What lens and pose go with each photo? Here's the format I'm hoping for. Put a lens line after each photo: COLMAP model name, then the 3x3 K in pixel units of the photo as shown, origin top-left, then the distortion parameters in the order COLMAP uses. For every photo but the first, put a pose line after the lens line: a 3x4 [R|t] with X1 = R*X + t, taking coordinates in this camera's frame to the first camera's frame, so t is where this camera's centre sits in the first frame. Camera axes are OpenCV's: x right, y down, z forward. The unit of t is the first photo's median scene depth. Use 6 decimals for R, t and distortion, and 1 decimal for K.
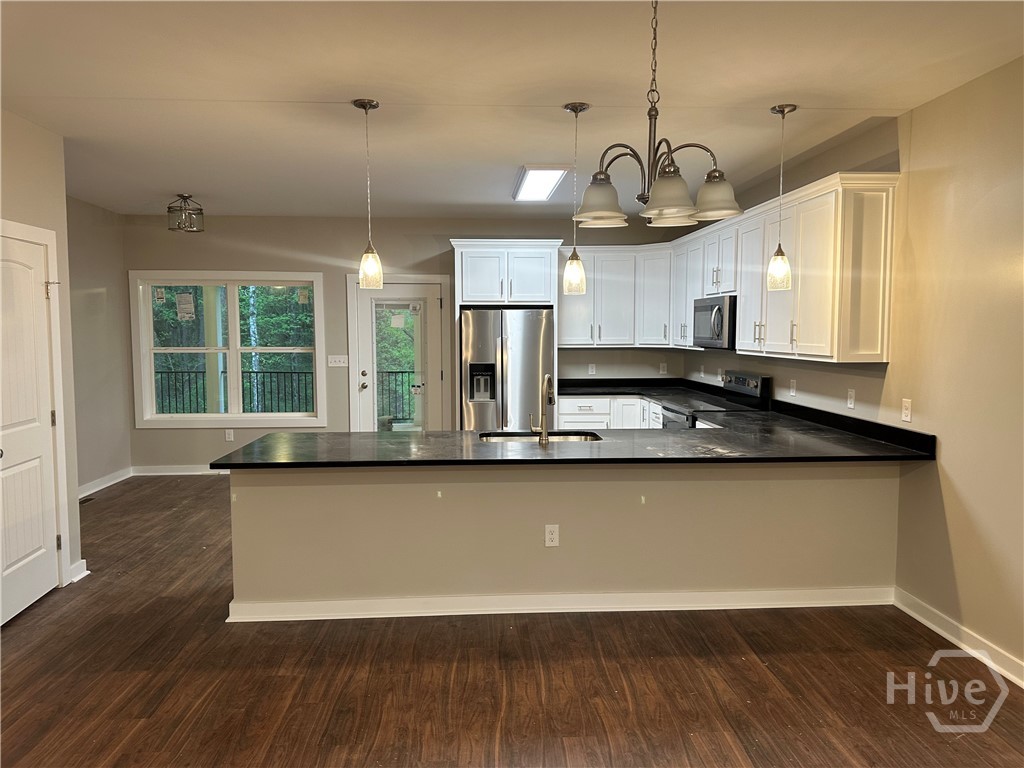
lens RADIAL K [[713.0, 0, 512.5], [0, 713.0, 379.4], [0, 0, 1]] dist [0.072324, -0.026518]
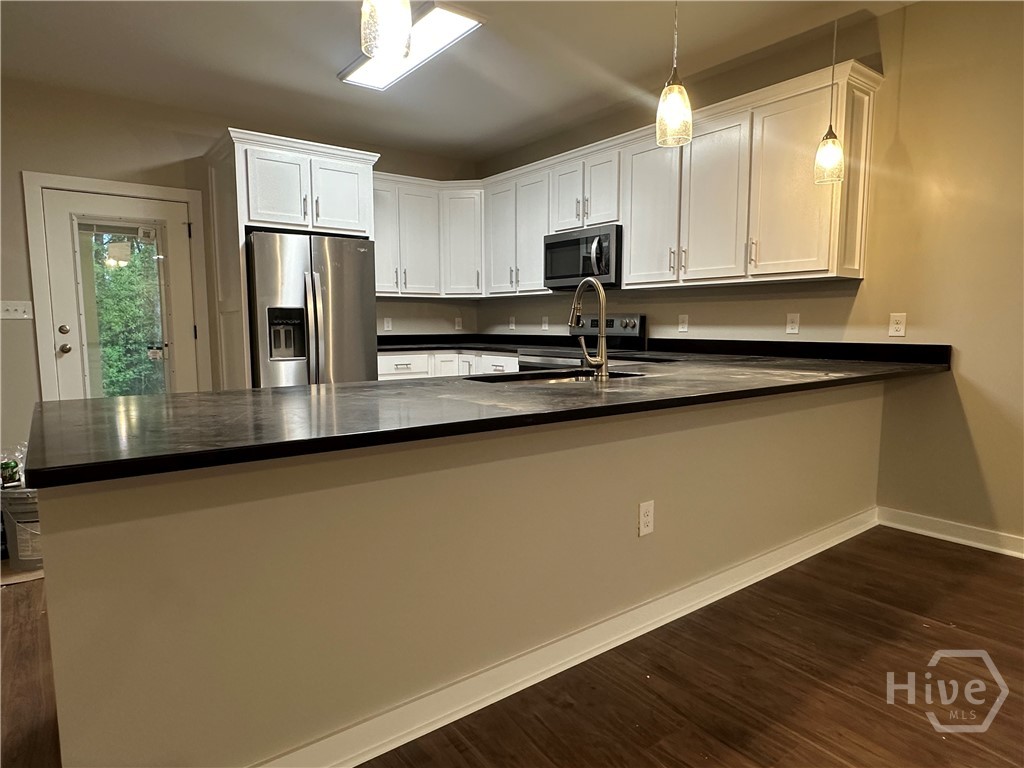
lens RADIAL K [[612.1, 0, 512.4], [0, 612.1, 390.9], [0, 0, 1]] dist [0.003229, 0.000820]
pose [[0.832708, -0.061827, 0.550249, -0.236336], [0.040283, 0.997878, 0.051162, 0.046585], [-0.552244, -0.020437, 0.833432, 0.408725]]
